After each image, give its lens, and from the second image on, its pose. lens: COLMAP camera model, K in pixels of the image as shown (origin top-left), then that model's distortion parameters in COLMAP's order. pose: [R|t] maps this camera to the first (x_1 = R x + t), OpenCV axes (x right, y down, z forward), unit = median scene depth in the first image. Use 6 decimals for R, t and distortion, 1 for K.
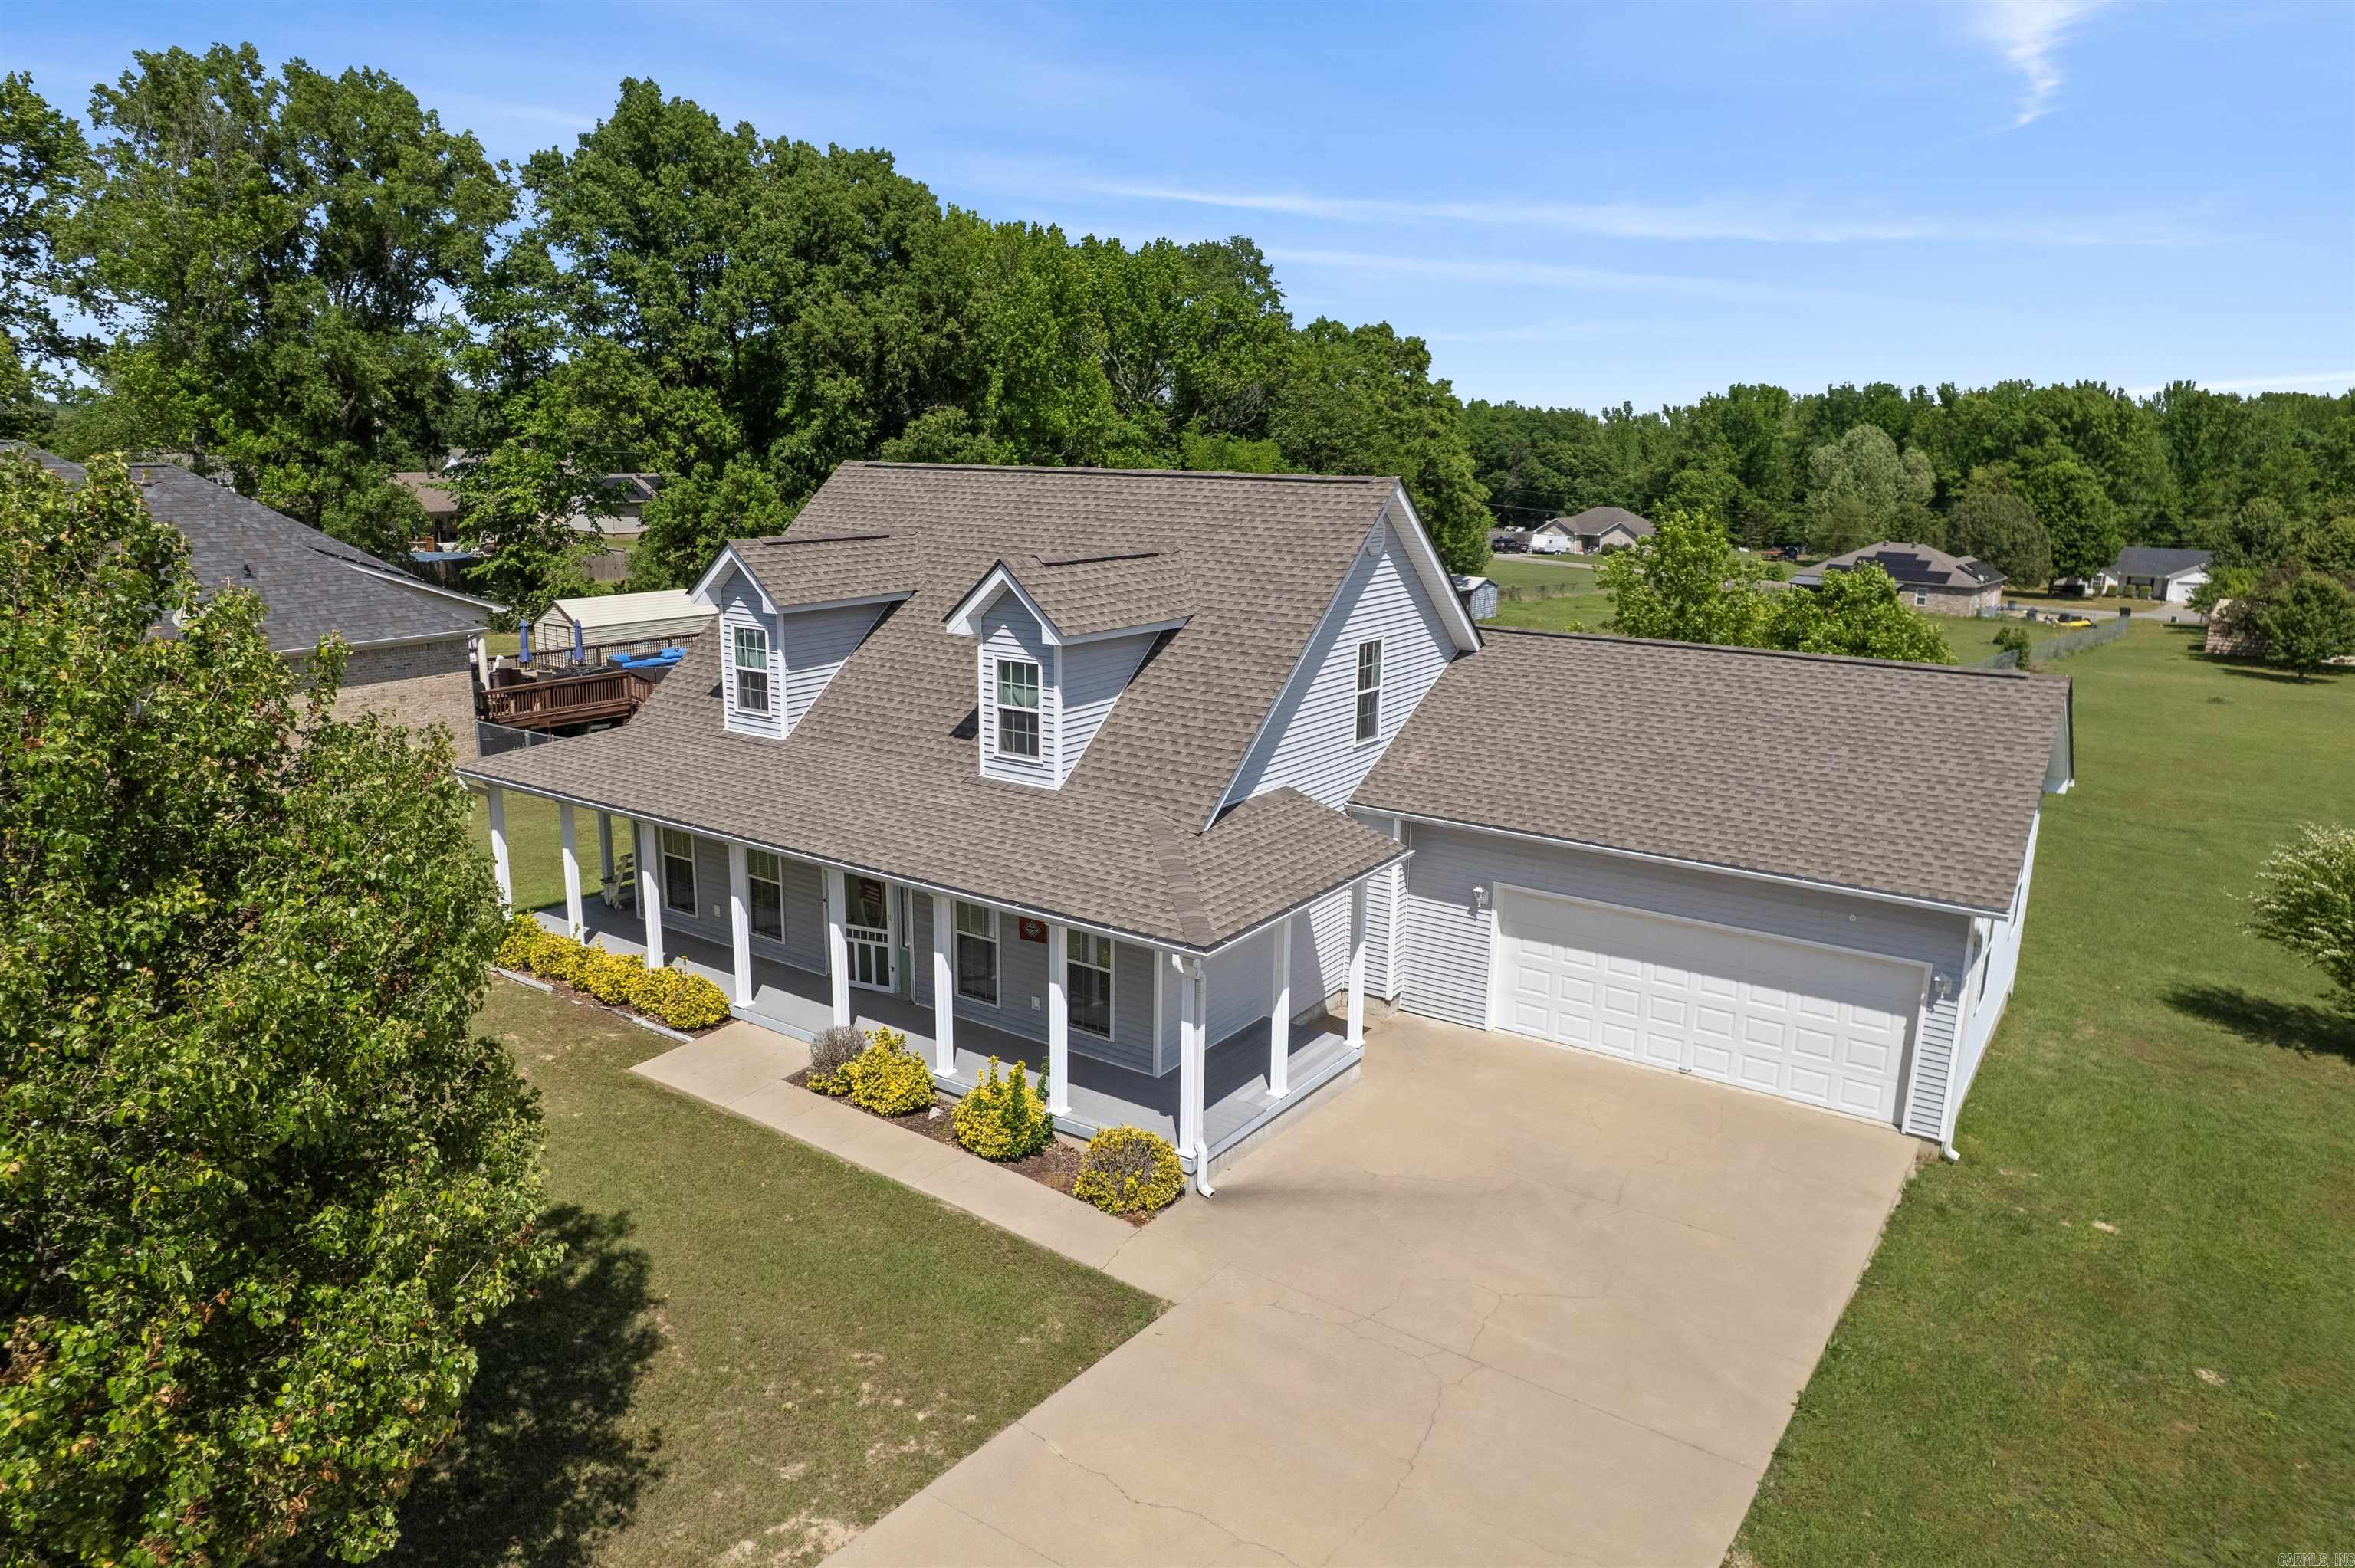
lens RADIAL K [[1511.3, 0, 1177.5], [0, 1511.3, 784.0], [0, 0, 1]] dist [-0.084695, 0.077694]
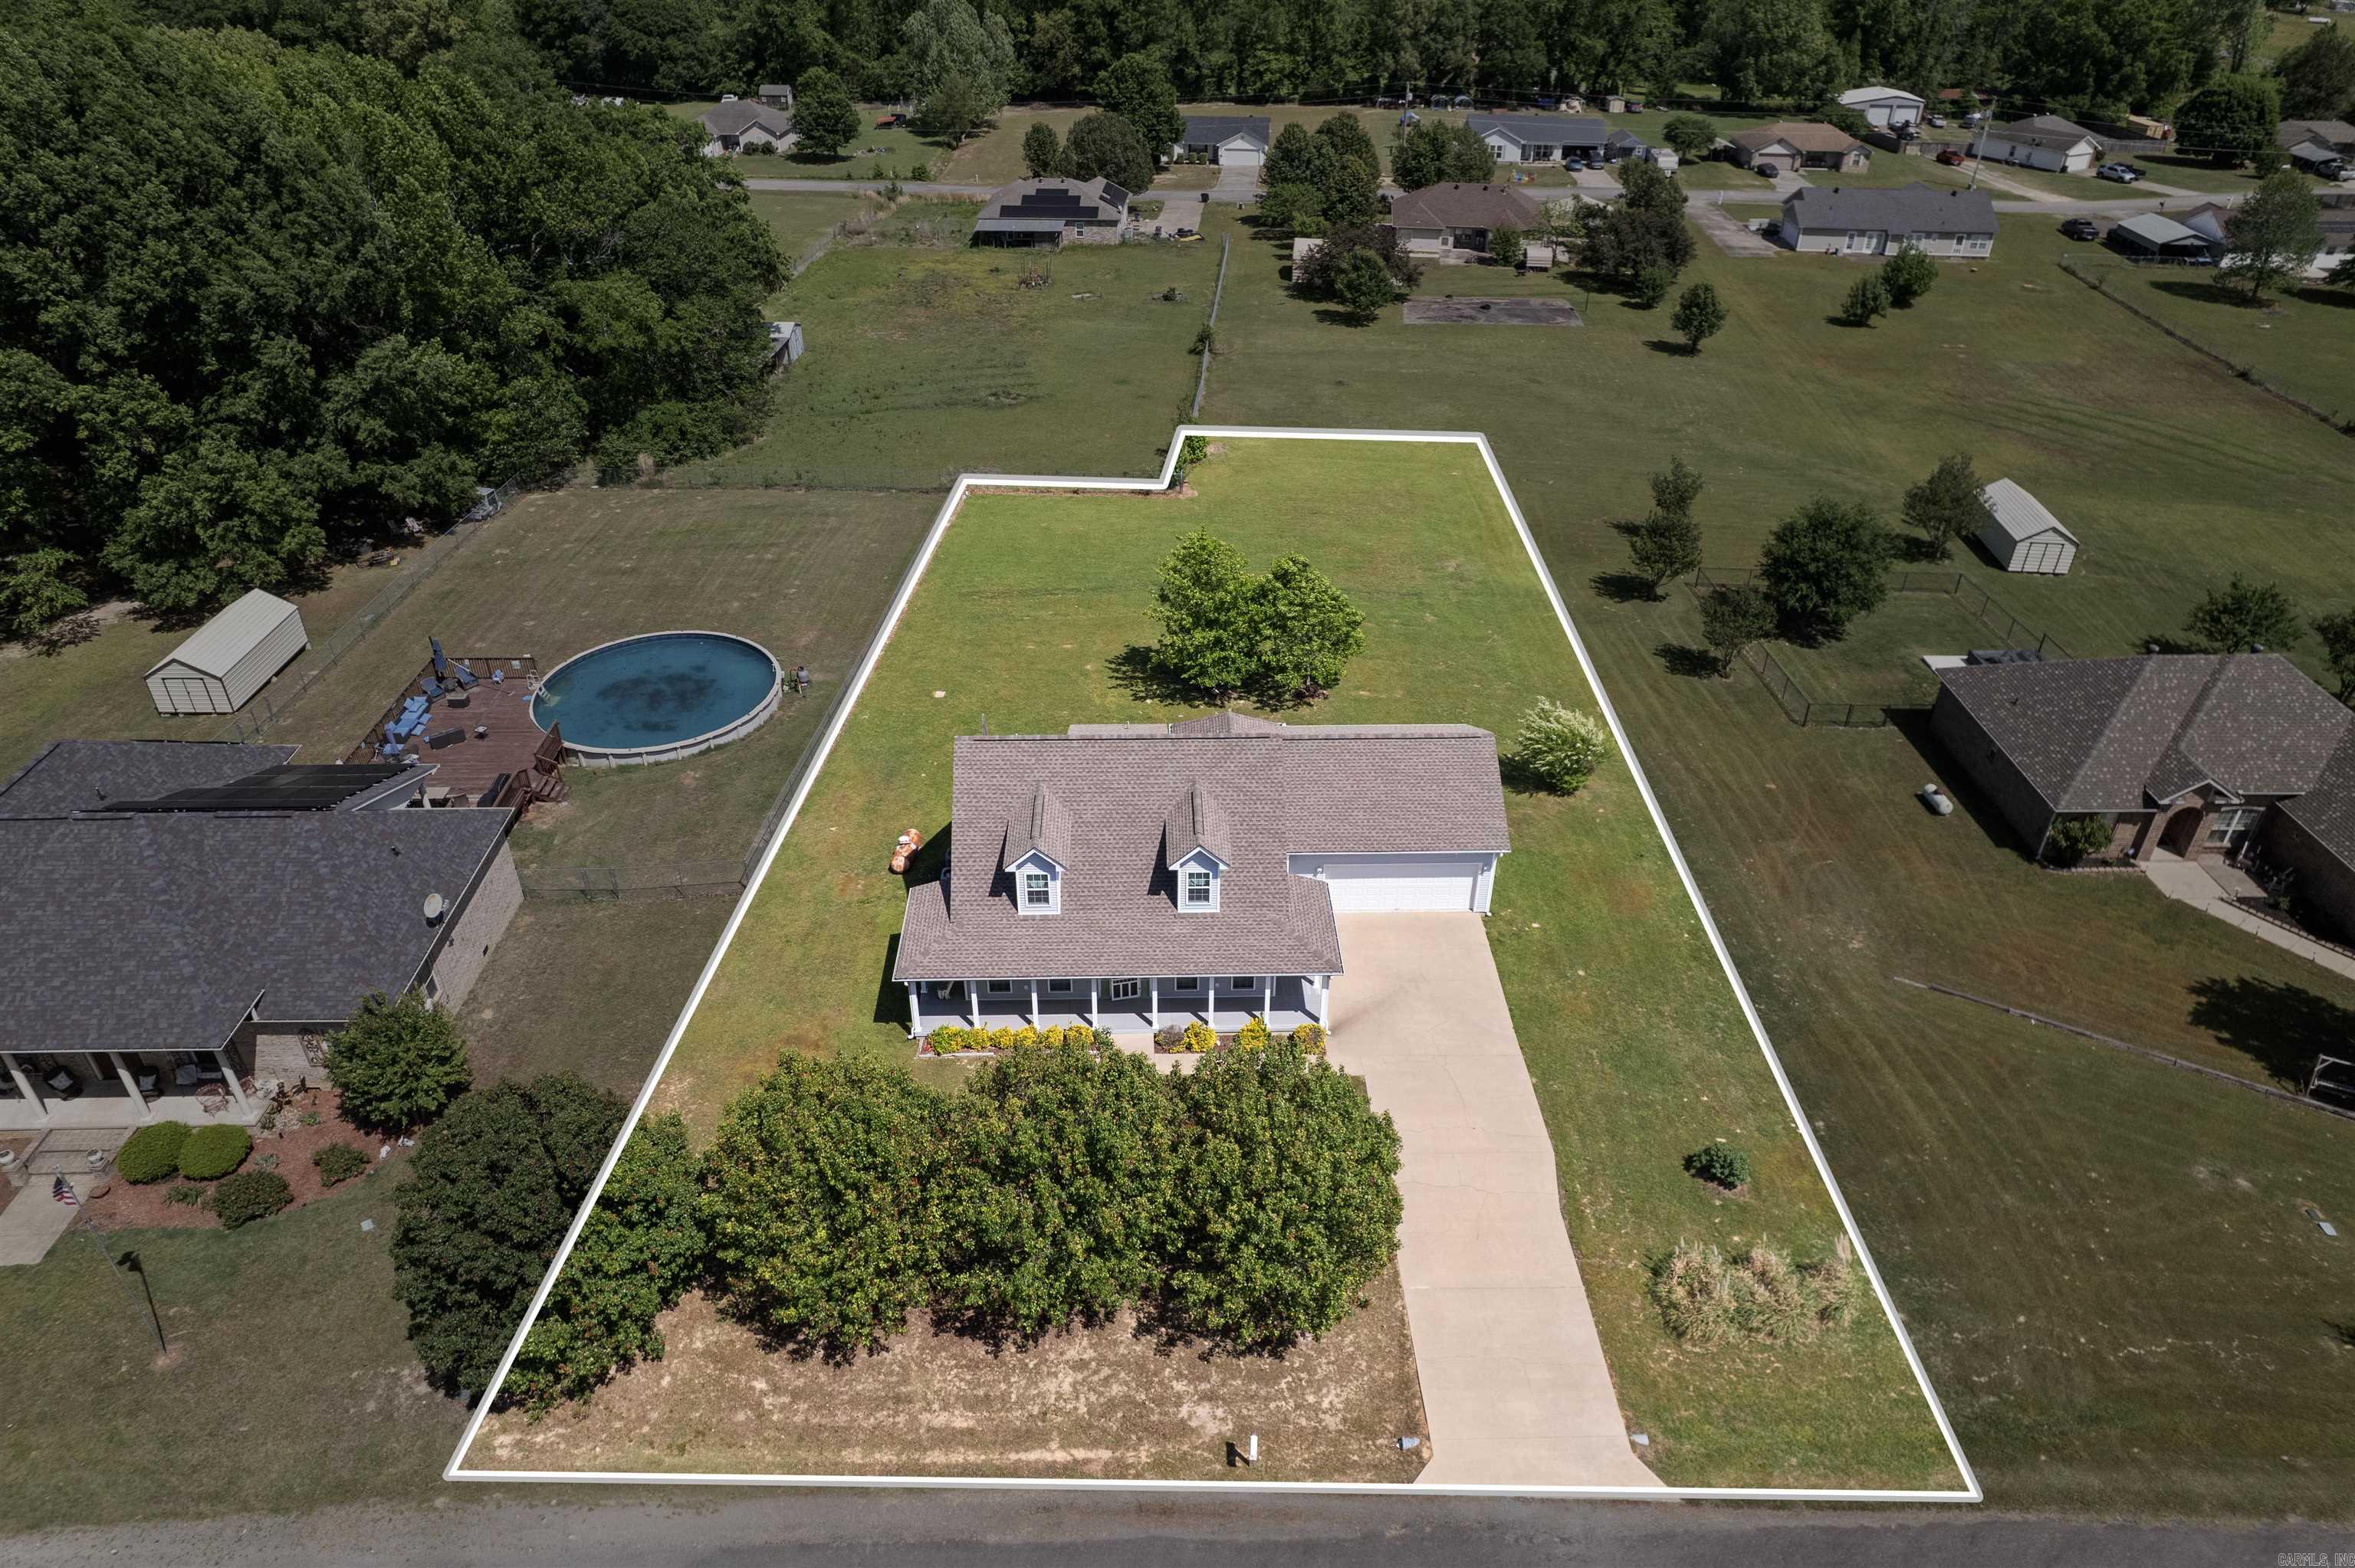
lens RADIAL K [[1511.3, 0, 1177.5], [0, 1511.3, 784.0], [0, 0, 1]] dist [-0.084695, 0.077694]
pose [[0.809354, -0.335192, 0.482279, -0.190955], [0.148058, 0.911072, 0.384742, -0.174696], [-0.568353, -0.239987, 0.787008, -0.137726]]
